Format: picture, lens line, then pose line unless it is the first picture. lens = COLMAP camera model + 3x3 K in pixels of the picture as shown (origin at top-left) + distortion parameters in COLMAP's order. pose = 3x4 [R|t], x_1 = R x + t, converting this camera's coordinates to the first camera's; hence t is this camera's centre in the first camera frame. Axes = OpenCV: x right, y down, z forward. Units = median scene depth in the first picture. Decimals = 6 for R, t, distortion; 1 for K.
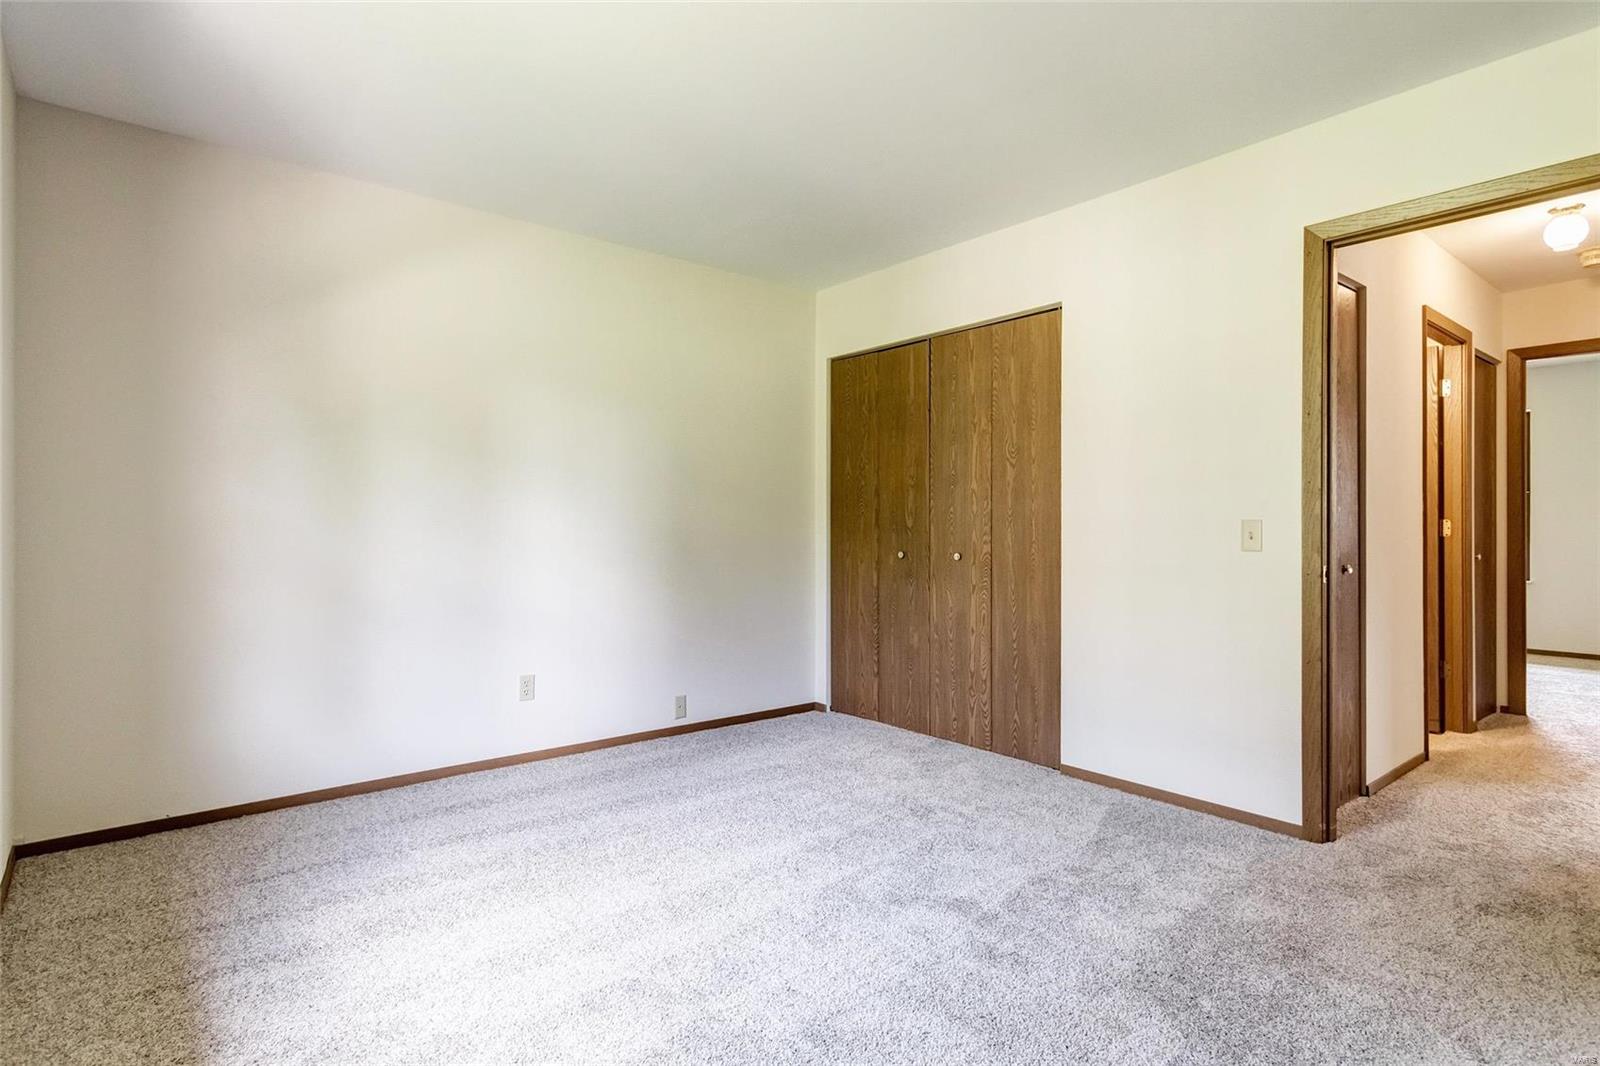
lens RADIAL K [[812.2, 0, 800.0], [0, 812.2, 533.0], [0, 0, 1]] dist [0.000184, 0.000011]
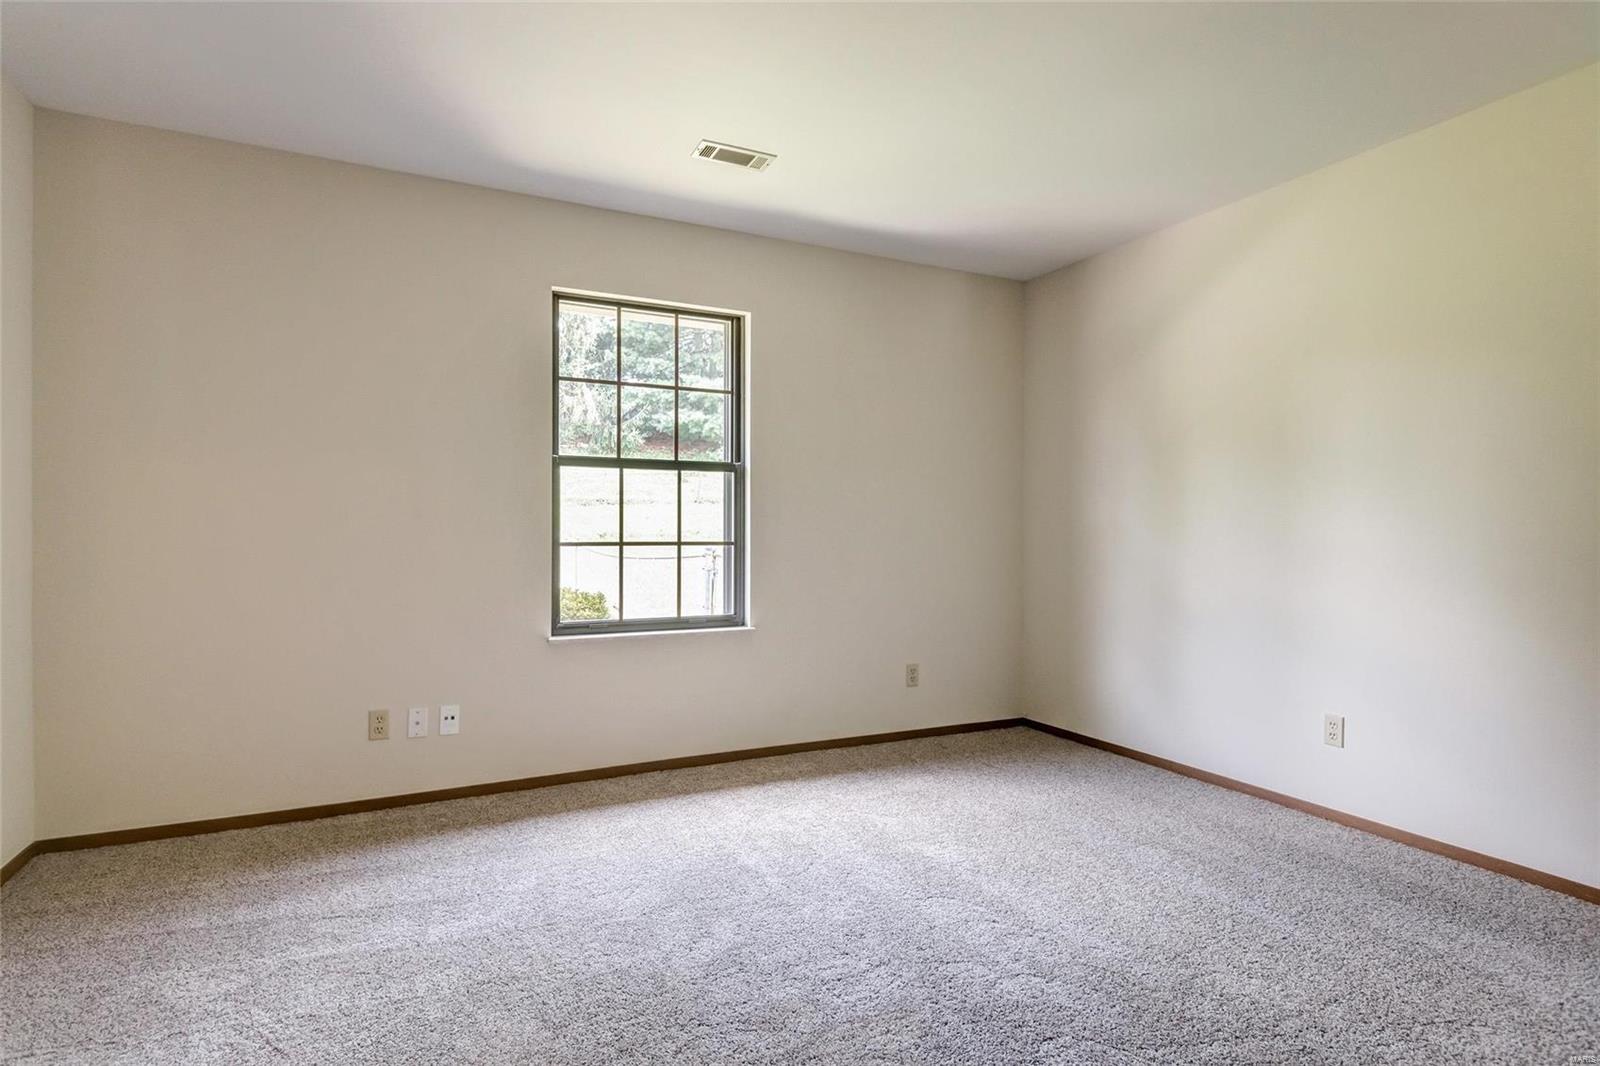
lens RADIAL K [[846.6, 0, 803.7], [0, 846.6, 516.6], [0, 0, 1]] dist [0.005283, 0.000222]
pose [[-0.253898, -0.016554, -0.967089, 0.744176], [-0.007784, 0.999856, -0.015071, -0.012842], [0.967200, 0.003701, -0.253990, 0.806337]]
